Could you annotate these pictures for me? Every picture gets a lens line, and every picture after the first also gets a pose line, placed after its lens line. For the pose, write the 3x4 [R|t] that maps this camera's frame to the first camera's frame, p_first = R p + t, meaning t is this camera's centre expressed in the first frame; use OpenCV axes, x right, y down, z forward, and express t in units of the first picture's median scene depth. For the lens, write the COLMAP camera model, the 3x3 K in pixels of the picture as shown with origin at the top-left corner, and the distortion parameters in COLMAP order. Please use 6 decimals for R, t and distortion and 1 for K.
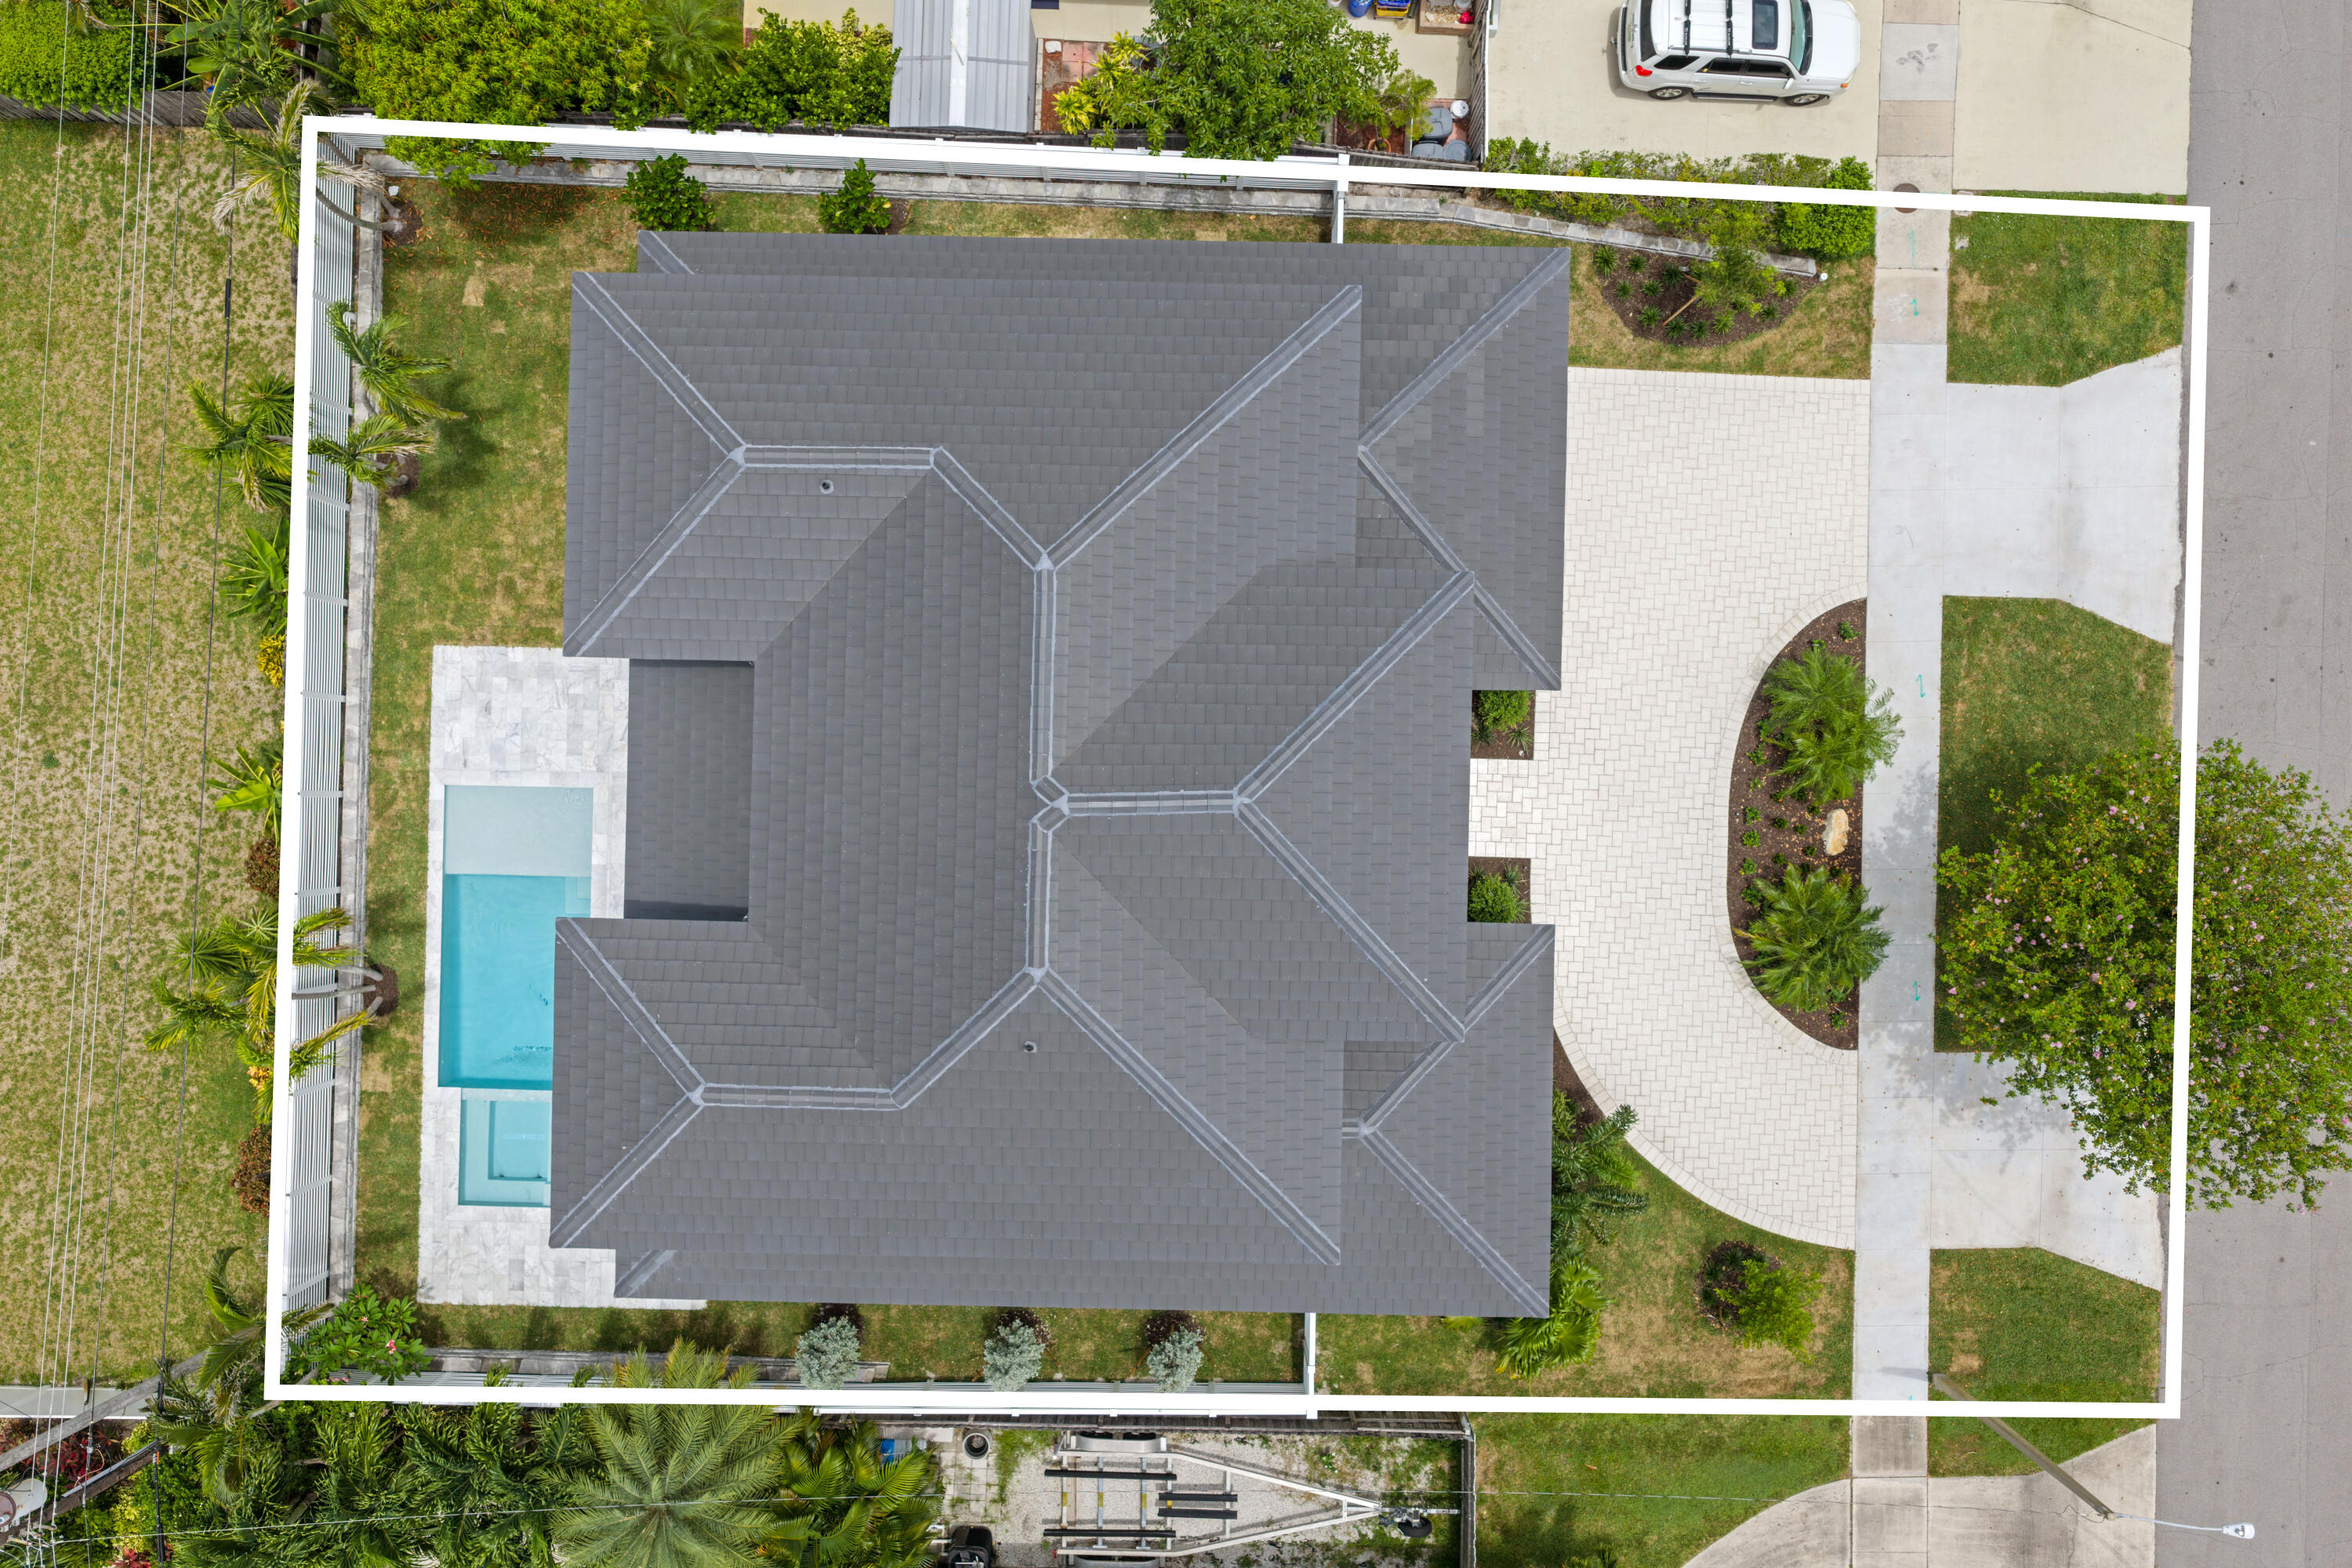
lens RADIAL K [[1978.3, 0, 1176.0], [0, 1978.3, 784.0], [0, 0, 1]] dist [0.006349, -0.011049]
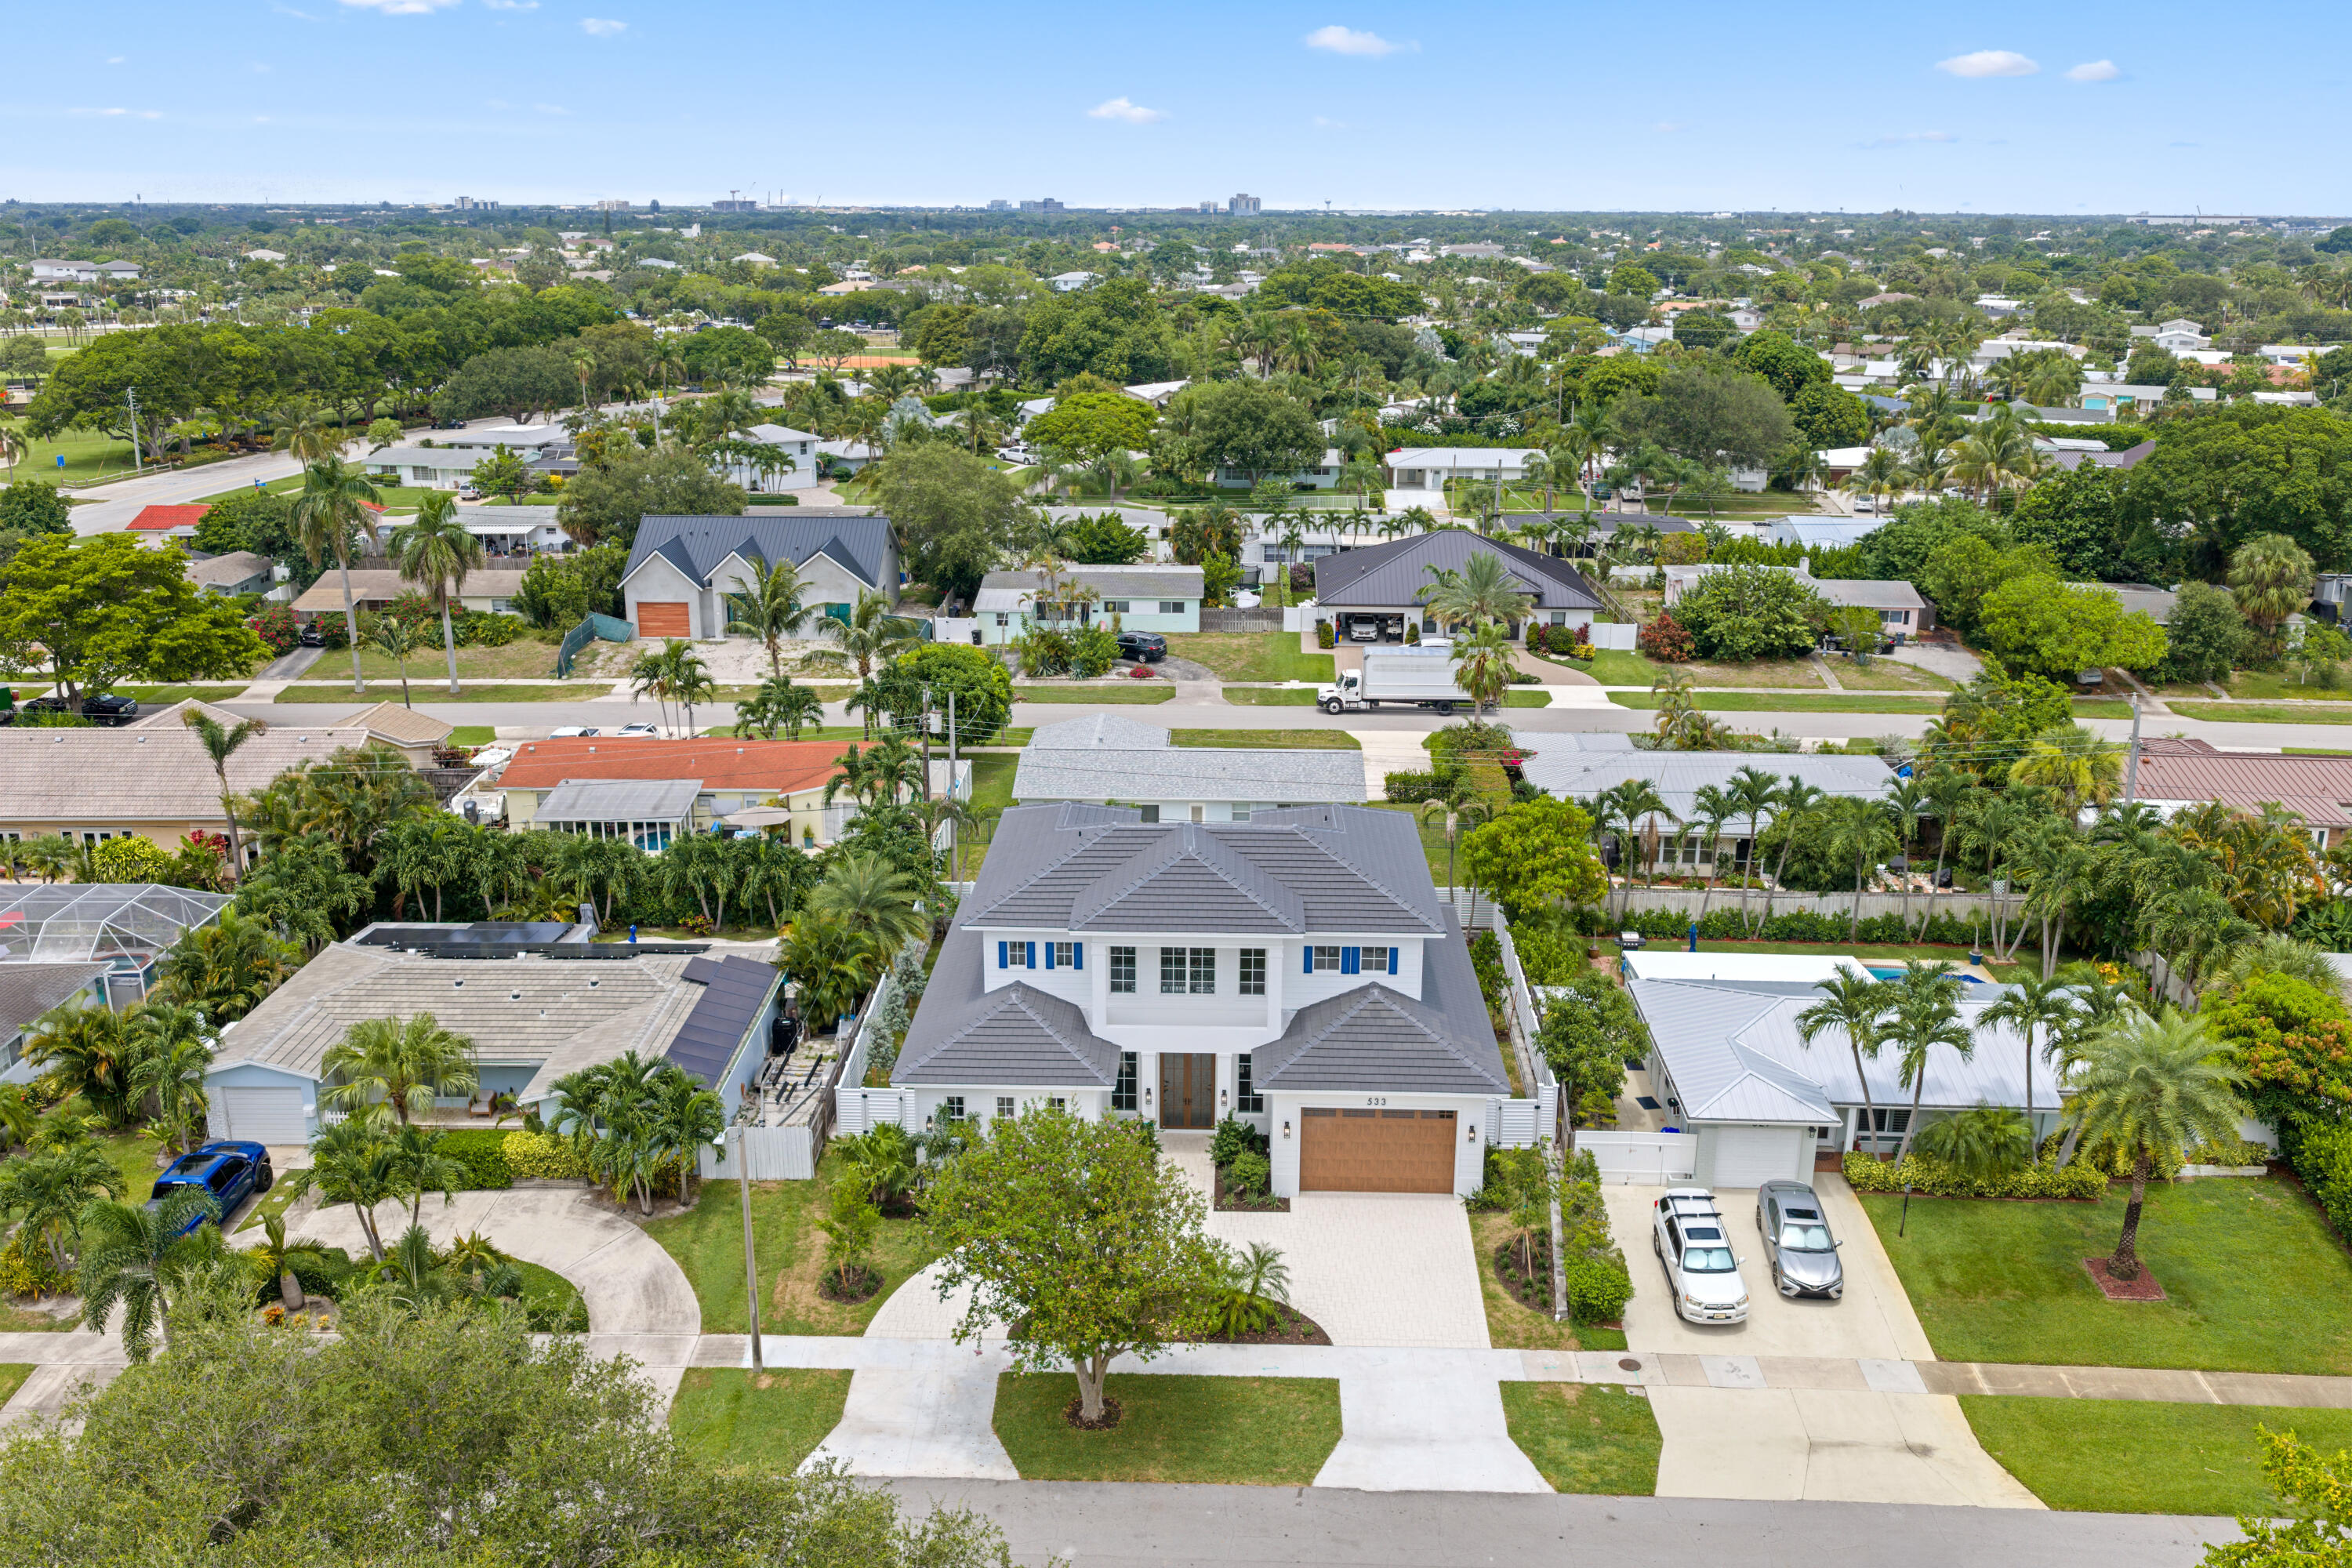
lens RADIAL K [[1953.2, 0, 1187.3], [0, 1953.2, 802.8], [0, 0, 1]] dist [0.021063, -0.046809]
pose [[-0.000345, 0.297141, -0.954833, 1.568046], [-0.999960, -0.008649, -0.002330, 0.015199], [-0.008950, 0.954794, 0.297132, 0.234788]]
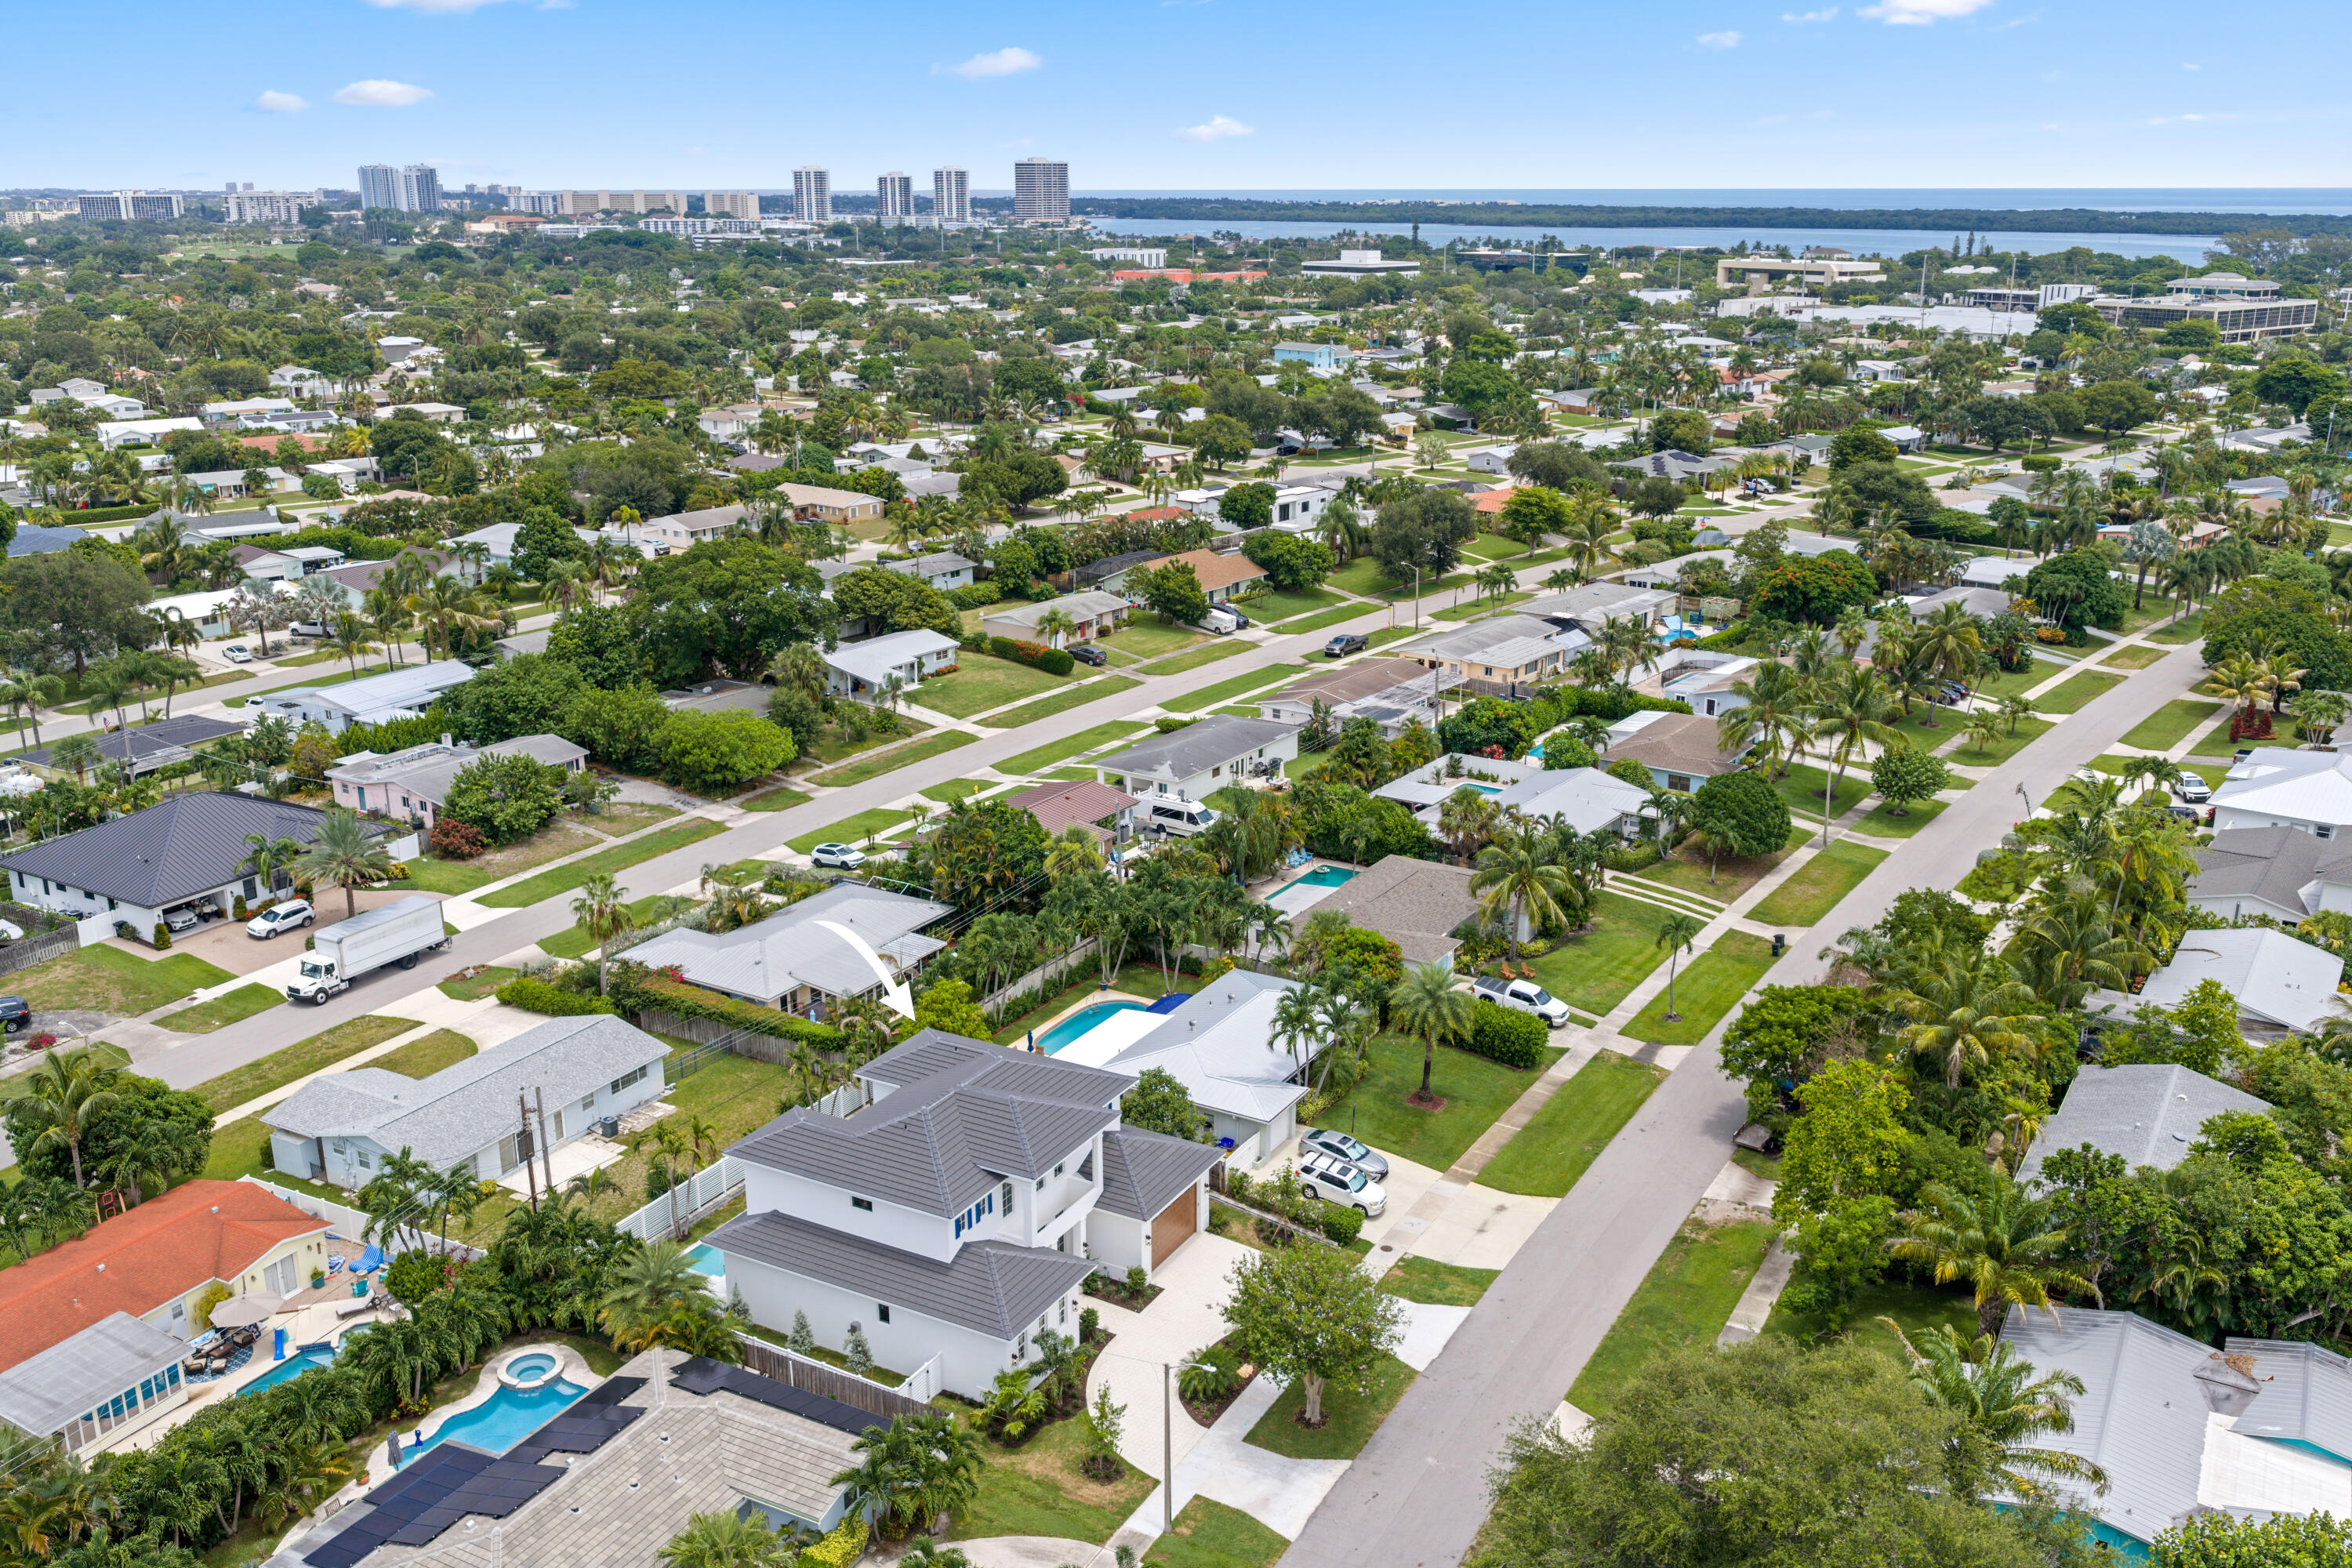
lens RADIAL K [[1987.1, 0, 1183.5], [0, 1987.1, 796.4], [0, 0, 1]] dist [0.024931, -0.055944]
pose [[0.883504, 0.138757, -0.447400, 1.180598], [-0.468423, 0.262326, -0.843662, 1.754785], [0.000301, 0.954951, 0.296763, -0.254785]]
